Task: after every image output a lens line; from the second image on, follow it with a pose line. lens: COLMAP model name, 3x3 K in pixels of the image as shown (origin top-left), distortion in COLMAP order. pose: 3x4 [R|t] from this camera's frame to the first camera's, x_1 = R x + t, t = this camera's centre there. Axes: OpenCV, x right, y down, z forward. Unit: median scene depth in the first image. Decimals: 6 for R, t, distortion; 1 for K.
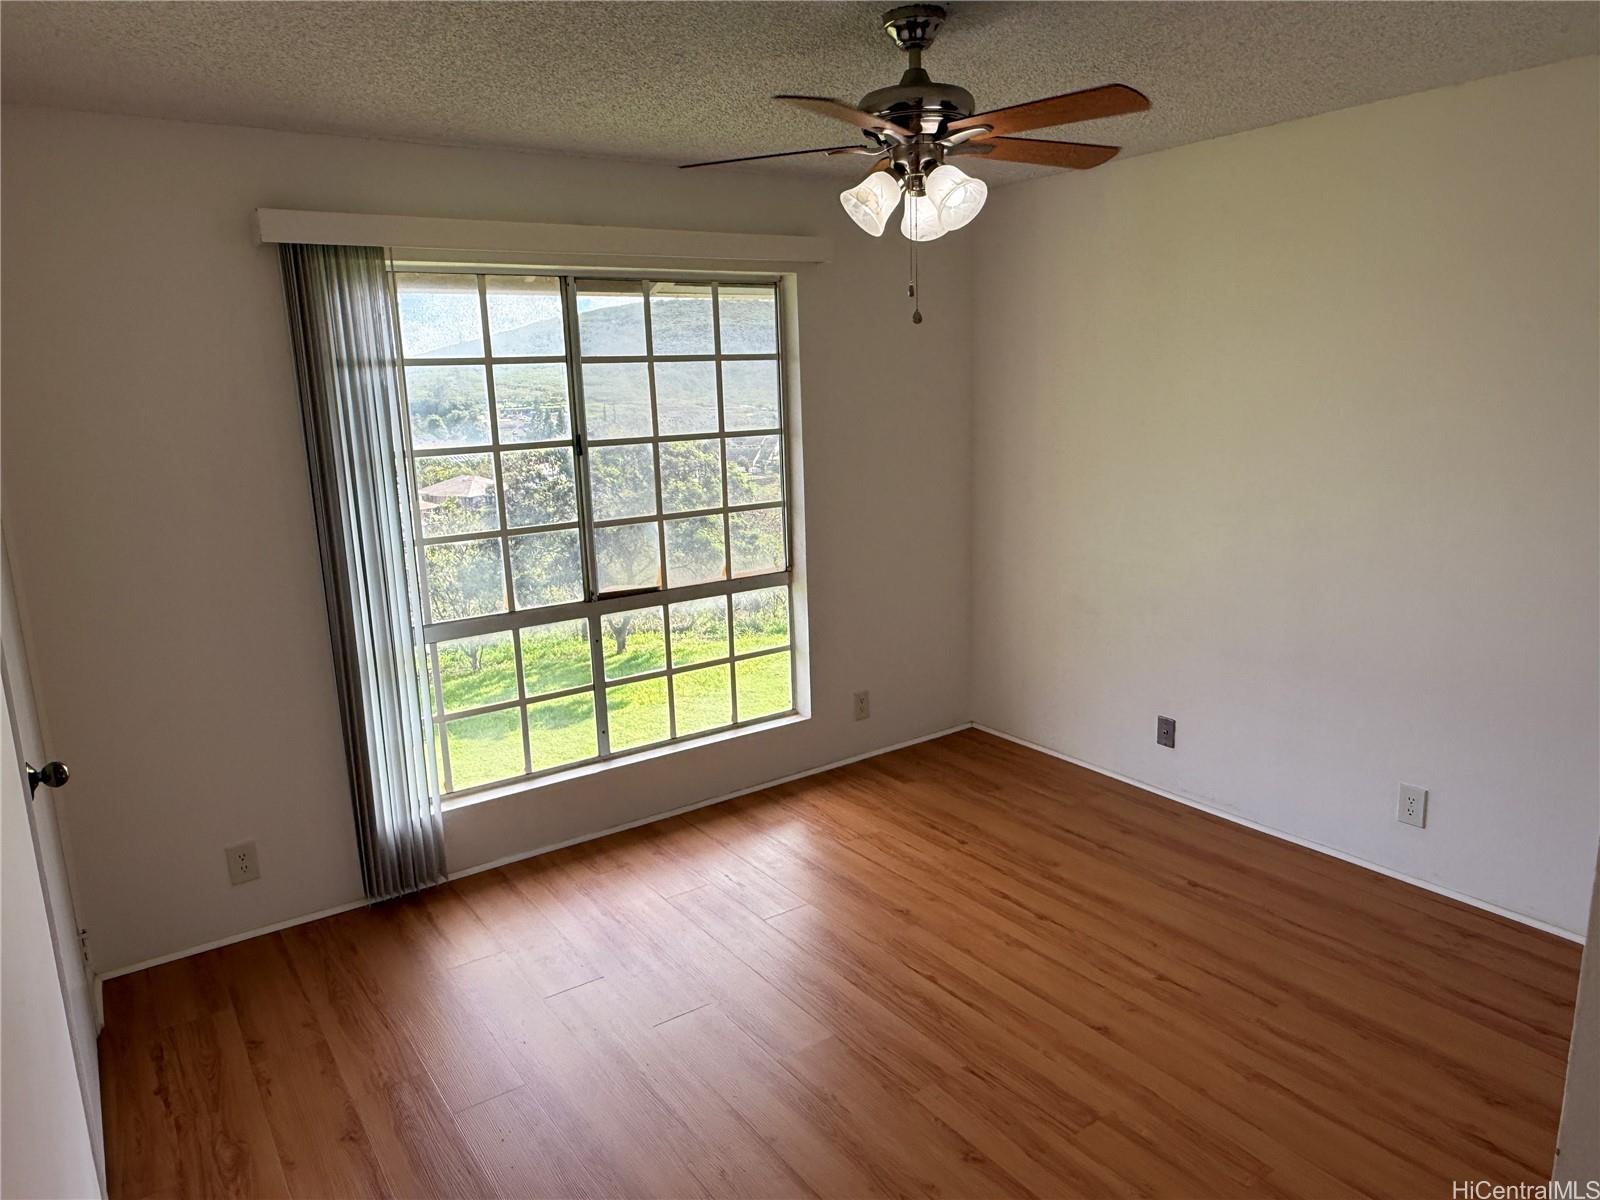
lens RADIAL K [[1050.6, 0, 786.5], [0, 1050.6, 599.6], [0, 0, 1]] dist [0.002887, -0.000614]
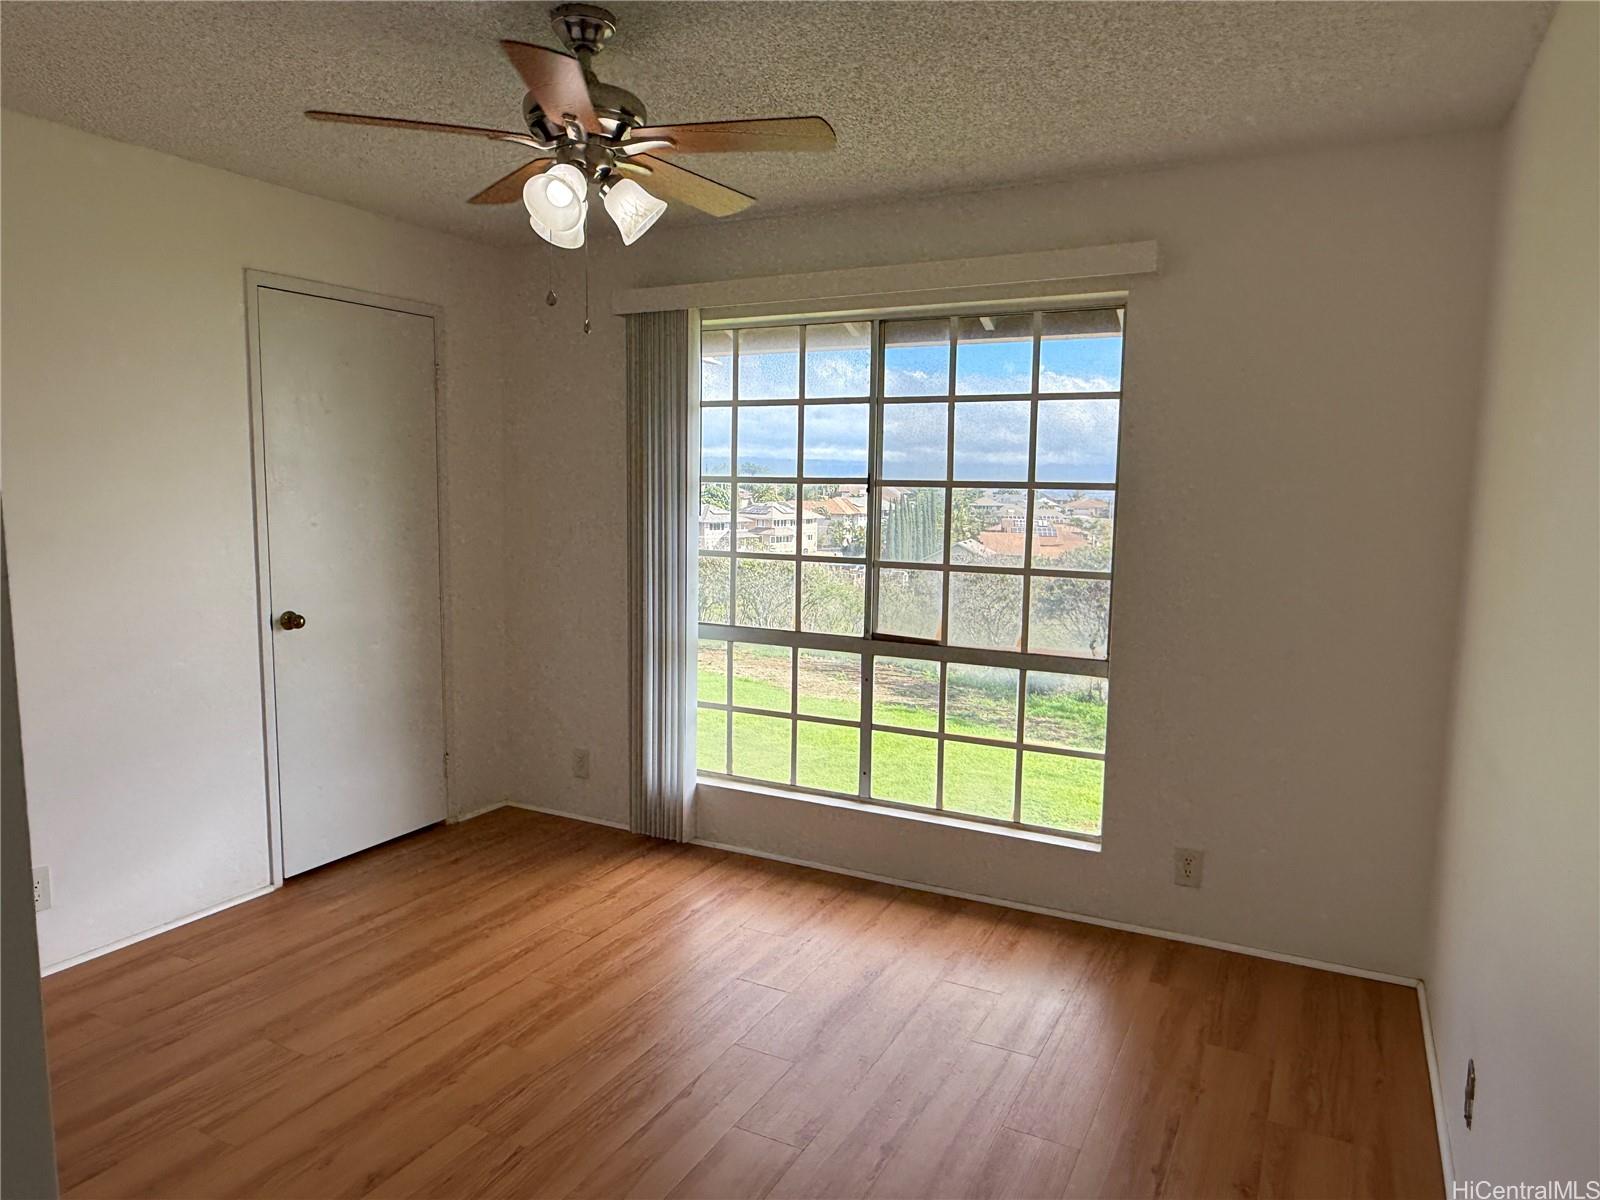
lens RADIAL K [[1050.6, 0, 786.5], [0, 1050.6, 599.6], [0, 0, 1]] dist [0.002887, -0.000614]
pose [[0.462816, 0.144542, -0.874591, 0.650008], [-0.204937, 0.977335, 0.053073, -0.072763], [0.862440, 0.154672, 0.481948, 0.445518]]
